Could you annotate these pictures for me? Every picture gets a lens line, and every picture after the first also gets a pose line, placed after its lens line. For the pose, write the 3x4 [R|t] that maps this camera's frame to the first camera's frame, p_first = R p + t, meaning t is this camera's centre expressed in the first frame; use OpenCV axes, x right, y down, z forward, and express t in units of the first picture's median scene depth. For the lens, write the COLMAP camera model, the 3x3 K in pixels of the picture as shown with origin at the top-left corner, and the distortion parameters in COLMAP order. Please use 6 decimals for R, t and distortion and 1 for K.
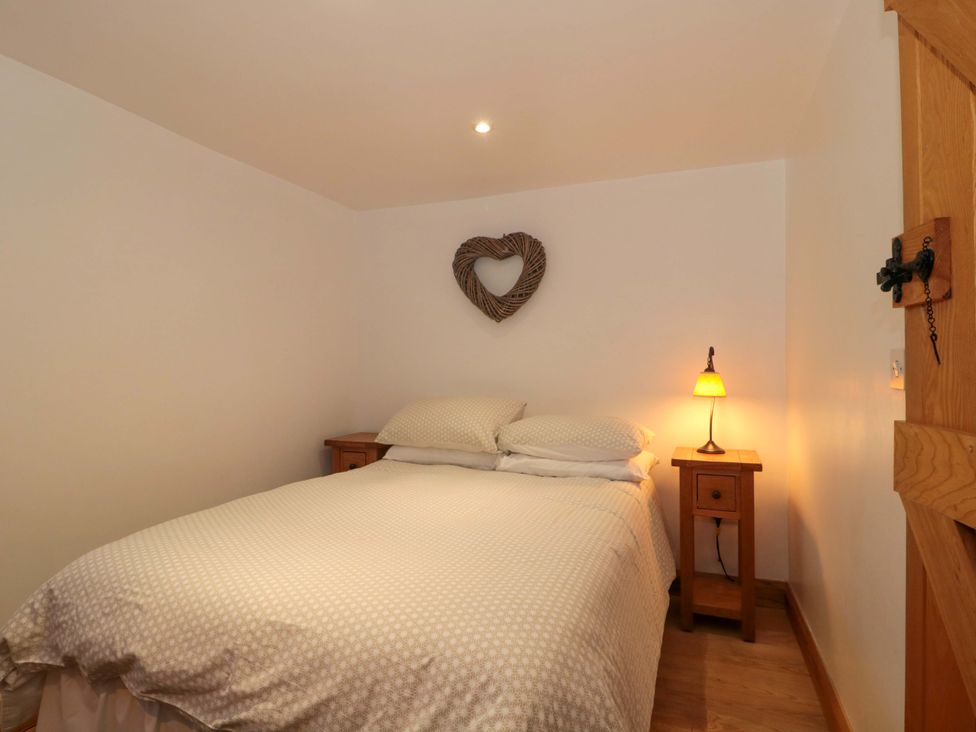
lens RADIAL K [[516.0, 0, 487.8], [0, 516.0, 365.4], [0, 0, 1]] dist [0.004764, -0.015141]
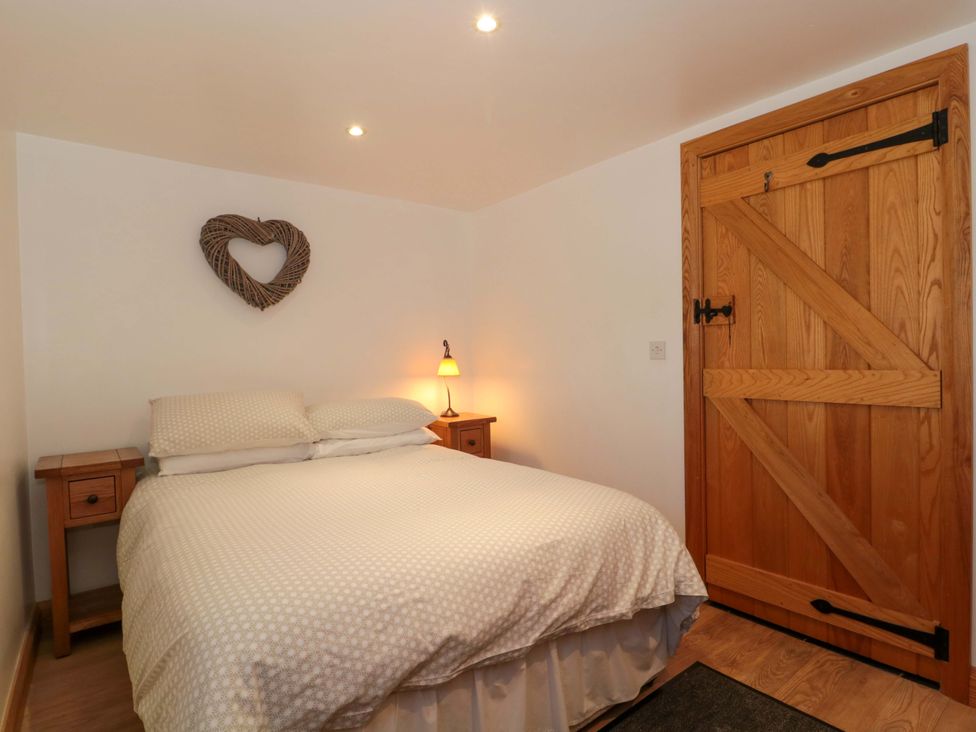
lens RADIAL K [[516.0, 0, 487.8], [0, 516.0, 365.4], [0, 0, 1]] dist [0.004764, -0.015141]
pose [[0.539986, -0.028580, 0.841189, -1.488894], [0.019341, 0.999581, 0.021546, 0.011465], [-0.841452, 0.004635, 0.540312, 0.386935]]
